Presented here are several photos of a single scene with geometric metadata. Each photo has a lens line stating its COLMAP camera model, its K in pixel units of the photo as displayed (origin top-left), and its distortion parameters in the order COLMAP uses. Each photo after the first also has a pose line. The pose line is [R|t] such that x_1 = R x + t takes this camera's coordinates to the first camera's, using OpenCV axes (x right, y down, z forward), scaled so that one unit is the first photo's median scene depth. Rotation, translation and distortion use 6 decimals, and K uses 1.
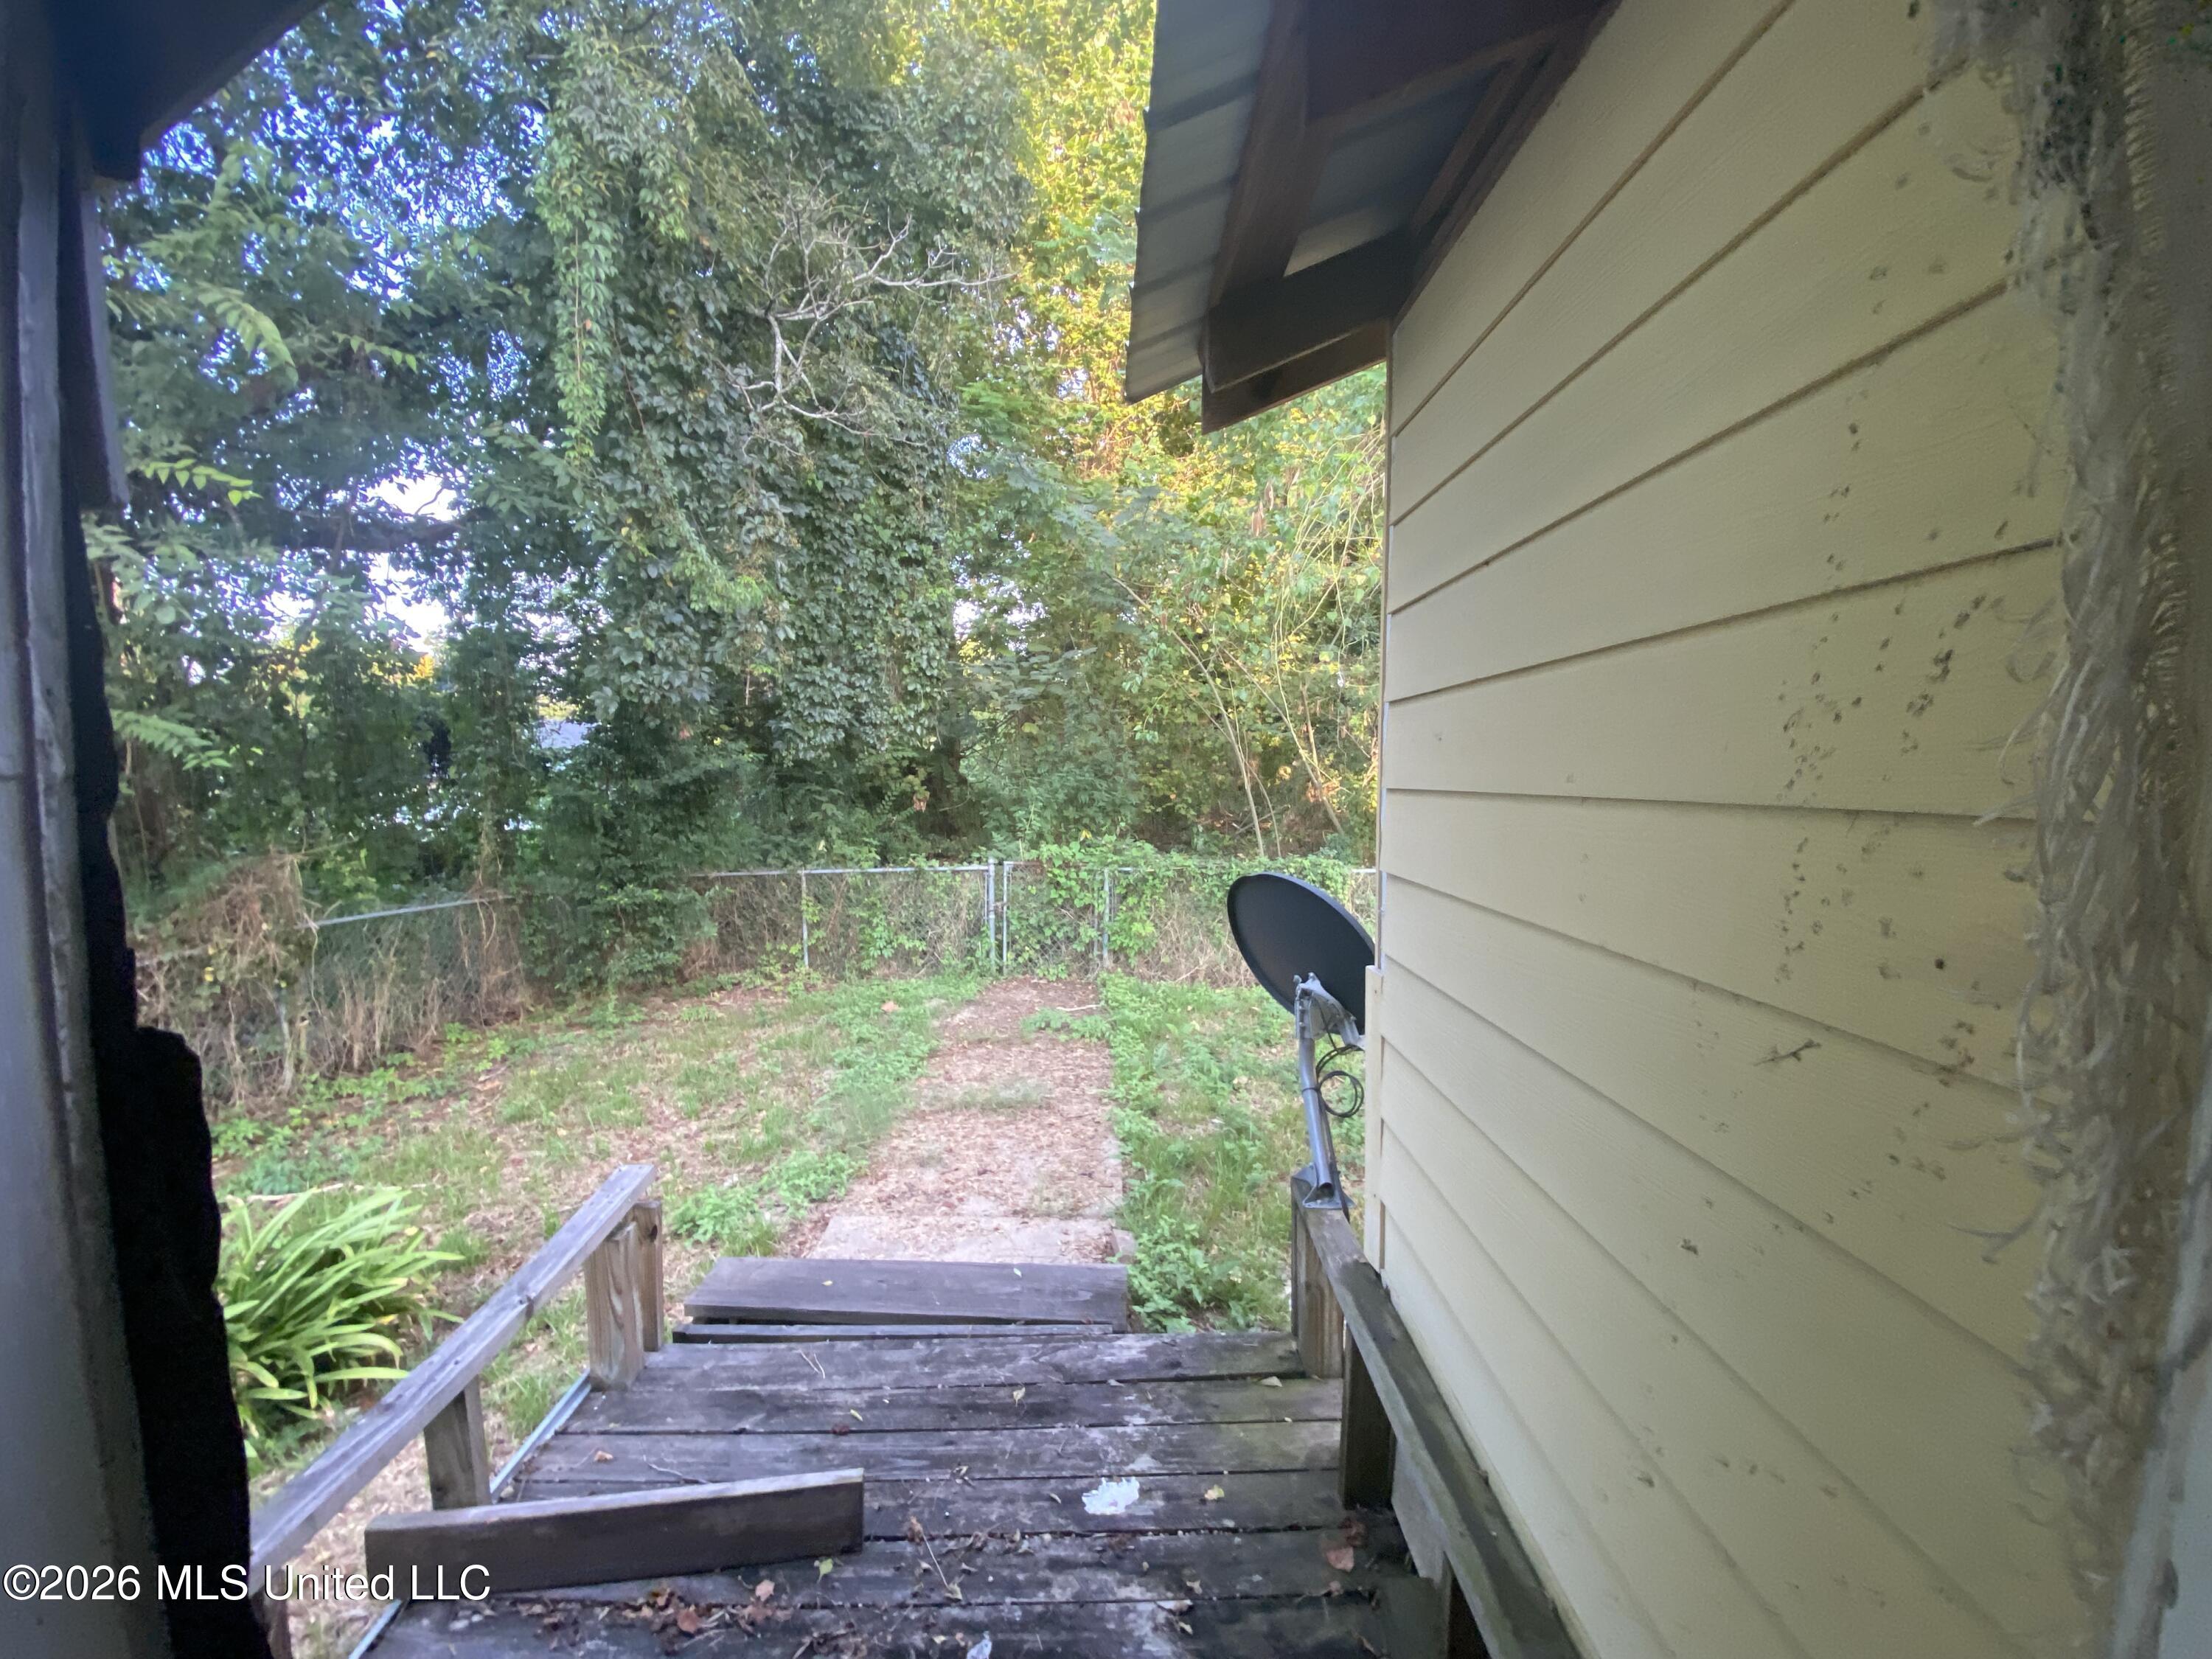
lens RADIAL K [[889.7, 0, 1107.0], [0, 889.7, 826.2], [0, 0, 1]] dist [0.003014, -0.013273]
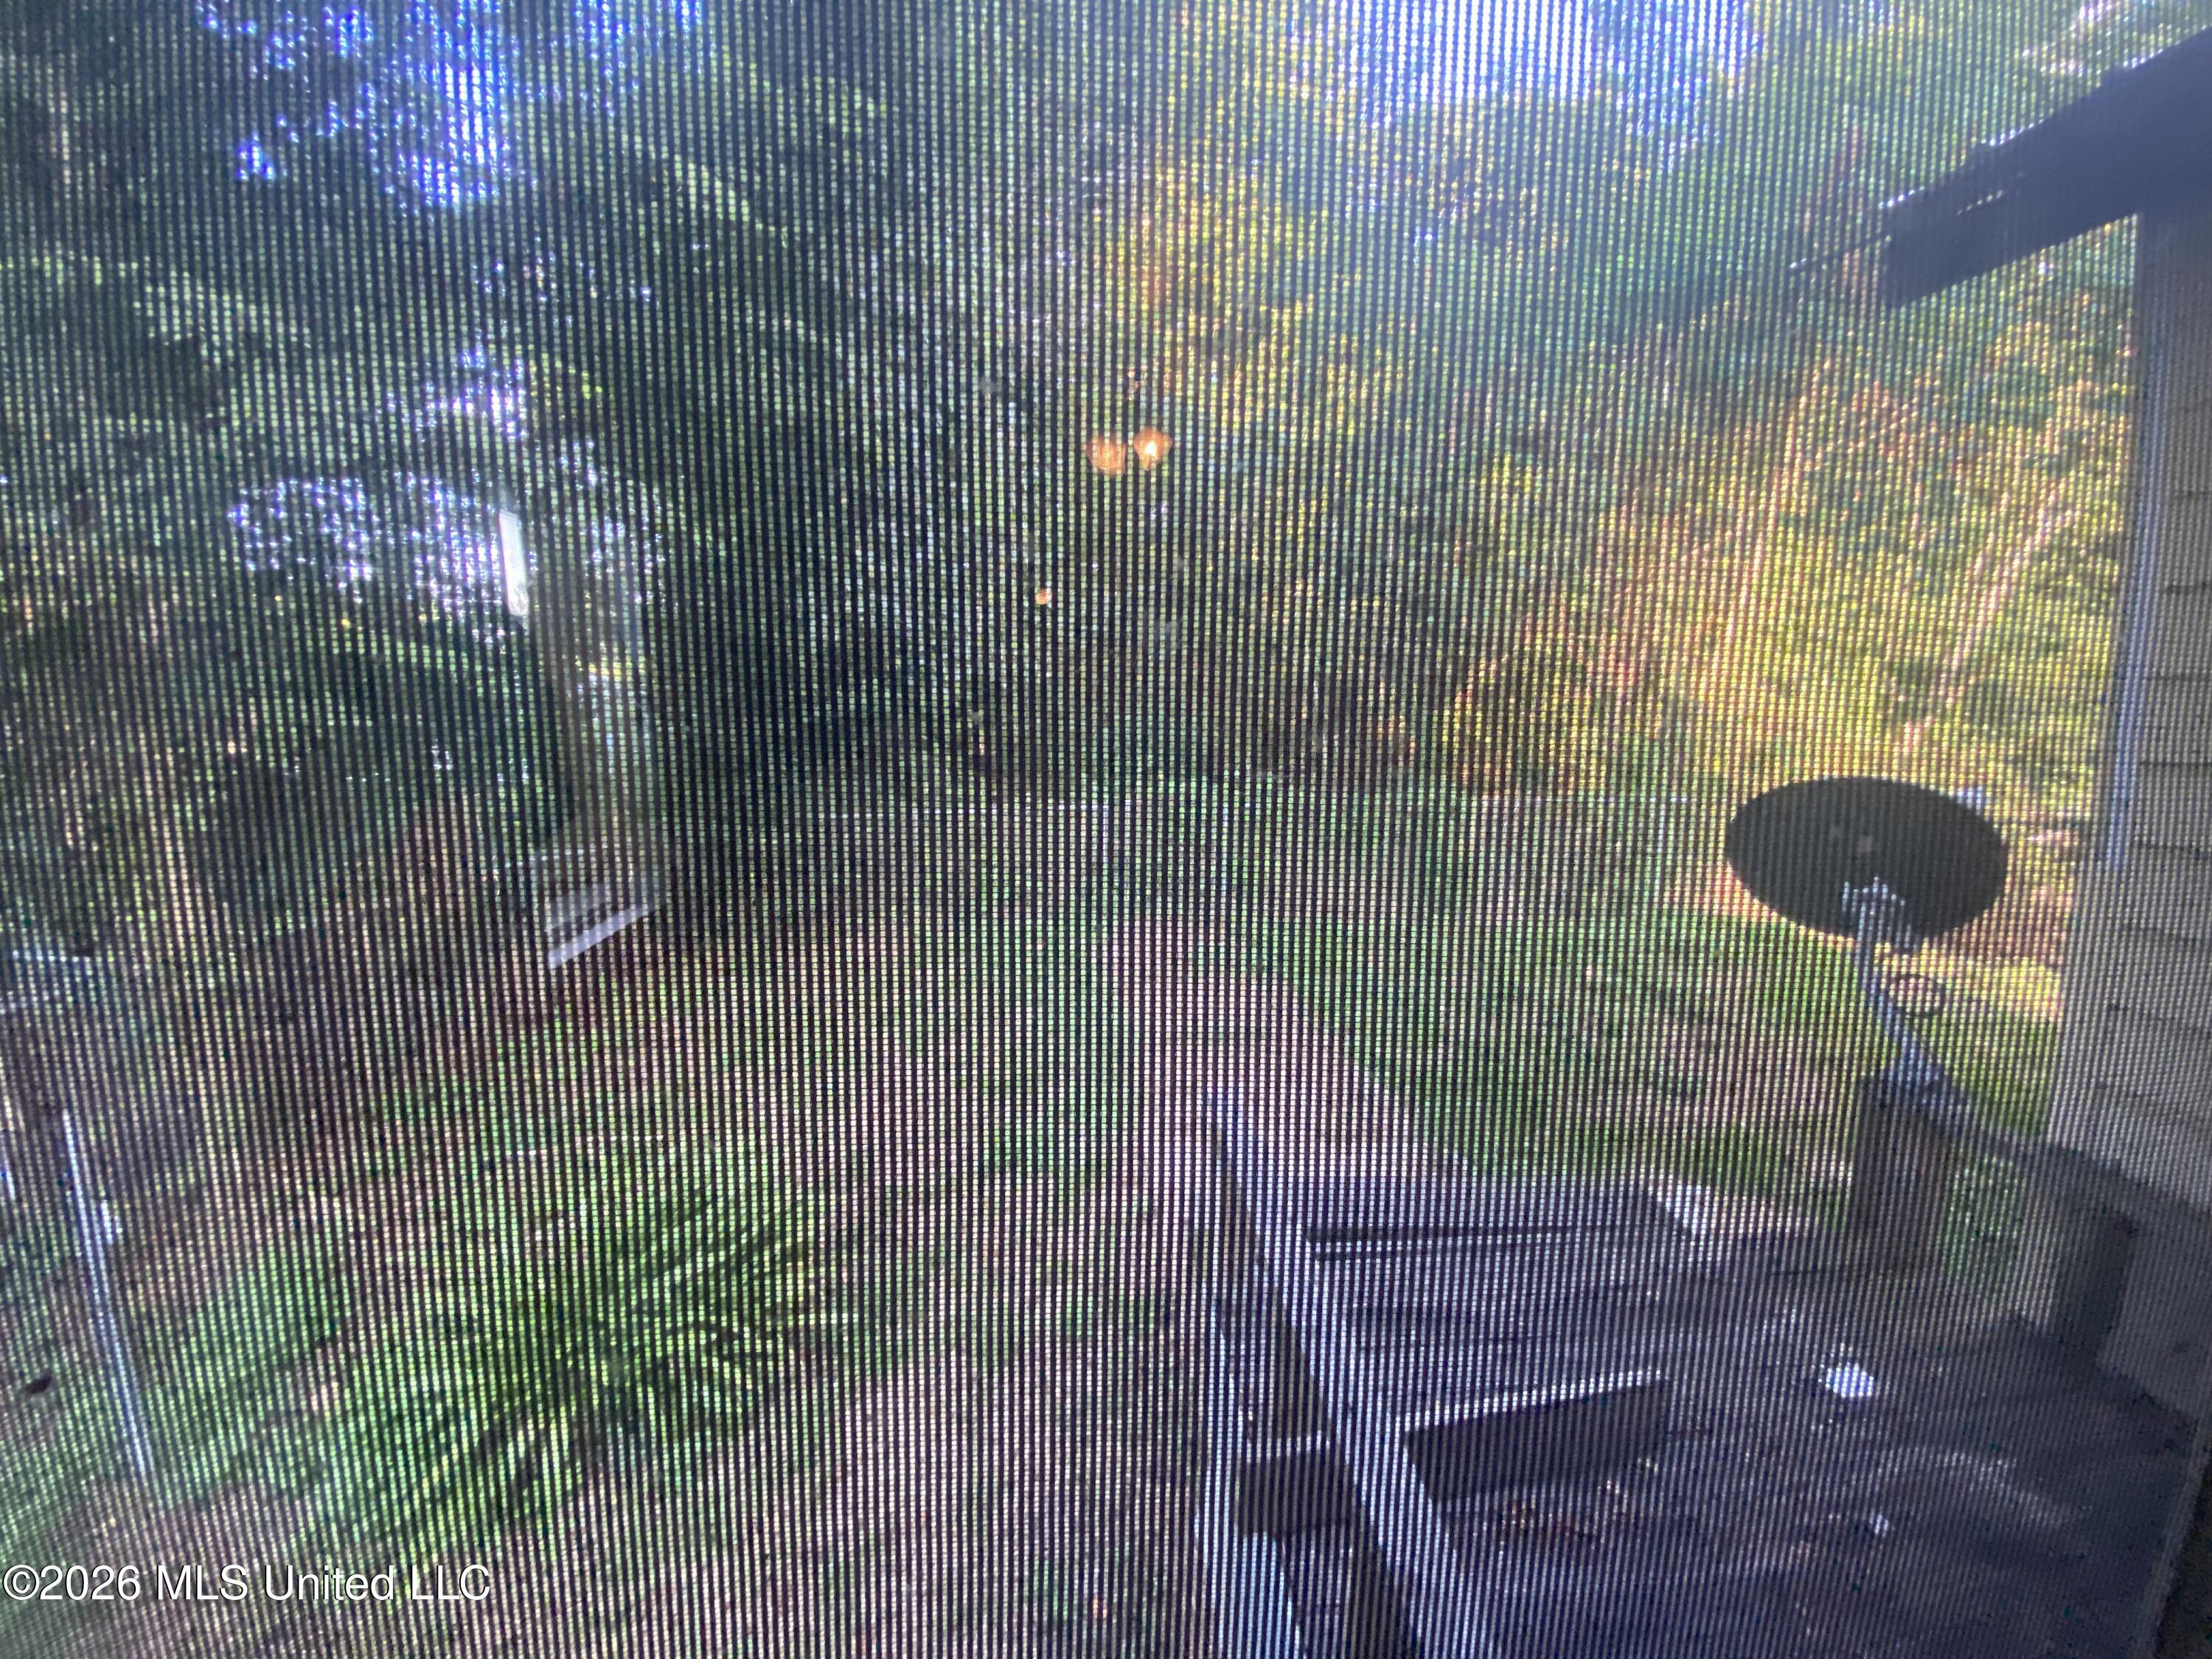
lens RADIAL K [[889.7, 0, 1107.0], [0, 889.7, 826.2], [0, 0, 1]] dist [0.003014, -0.013273]
pose [[0.998786, -0.009691, 0.048305, -0.684085], [0.006829, 0.998232, 0.059050, 0.040968], [-0.048792, -0.058649, 0.997086, 0.056470]]
